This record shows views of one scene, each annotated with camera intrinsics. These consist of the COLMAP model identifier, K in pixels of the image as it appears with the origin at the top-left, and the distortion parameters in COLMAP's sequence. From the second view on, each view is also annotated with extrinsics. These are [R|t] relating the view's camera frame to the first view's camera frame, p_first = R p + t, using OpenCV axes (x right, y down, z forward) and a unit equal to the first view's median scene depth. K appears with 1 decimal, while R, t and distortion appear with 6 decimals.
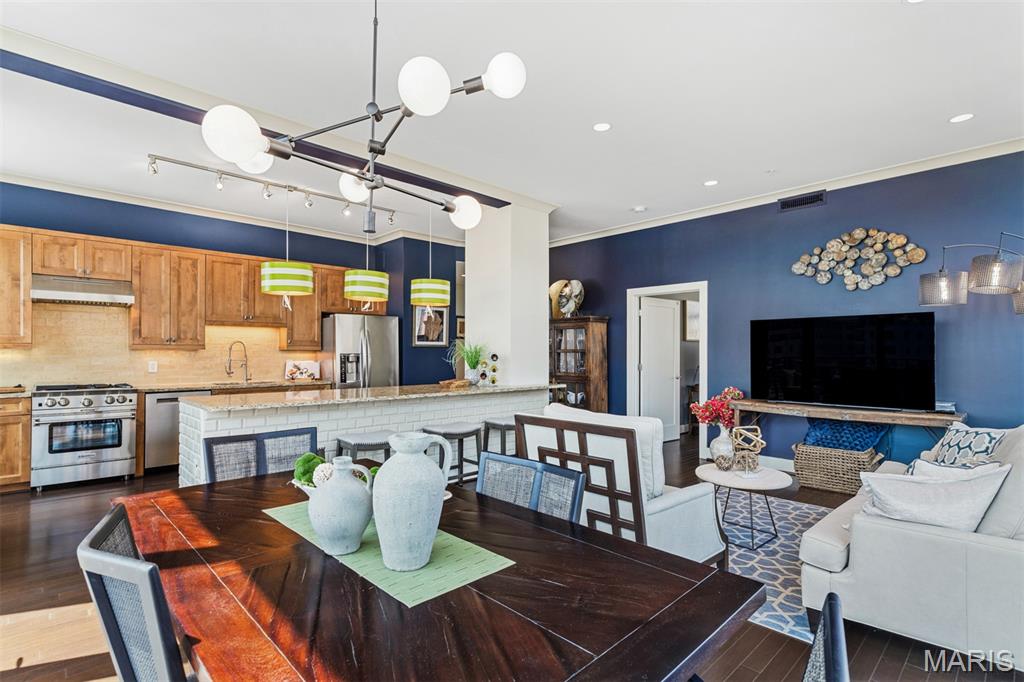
lens RADIAL K [[487.4, 0, 500.6], [0, 487.4, 353.8], [0, 0, 1]] dist [0.009992, -0.001202]
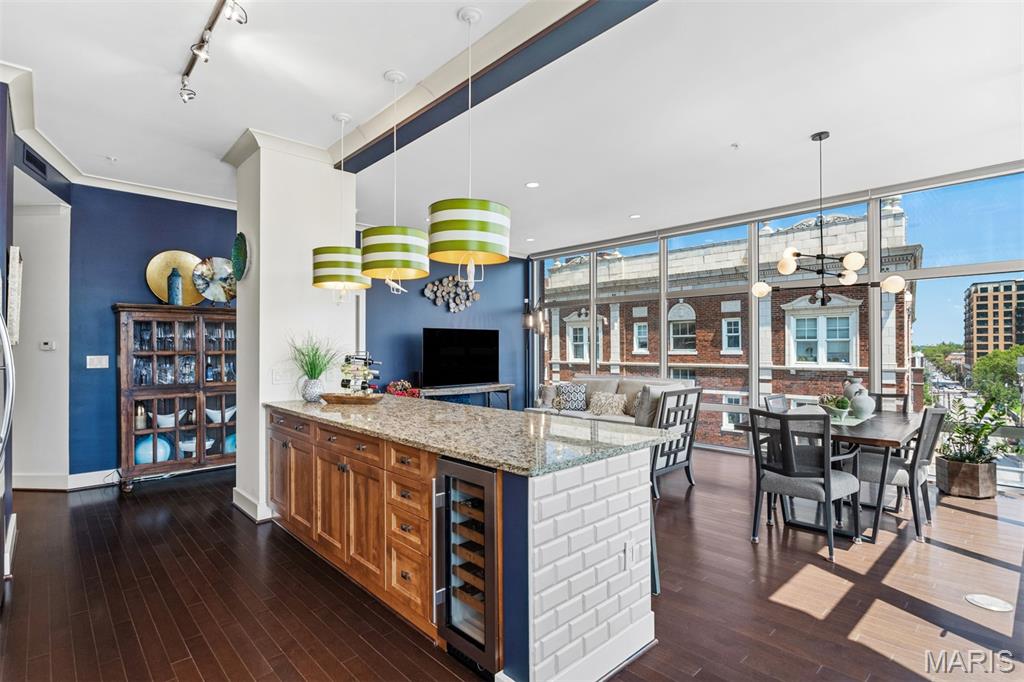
lens RADIAL K [[487.4, 0, 513.0], [0, 487.4, 344.6], [0, 0, 1]] dist [0.009992, -0.001202]
pose [[0.002203, 0.005026, 0.999985, -0.844504], [0.007107, 0.999962, -0.005041, -0.016176], [-0.999972, 0.007118, 0.002167, 0.792524]]
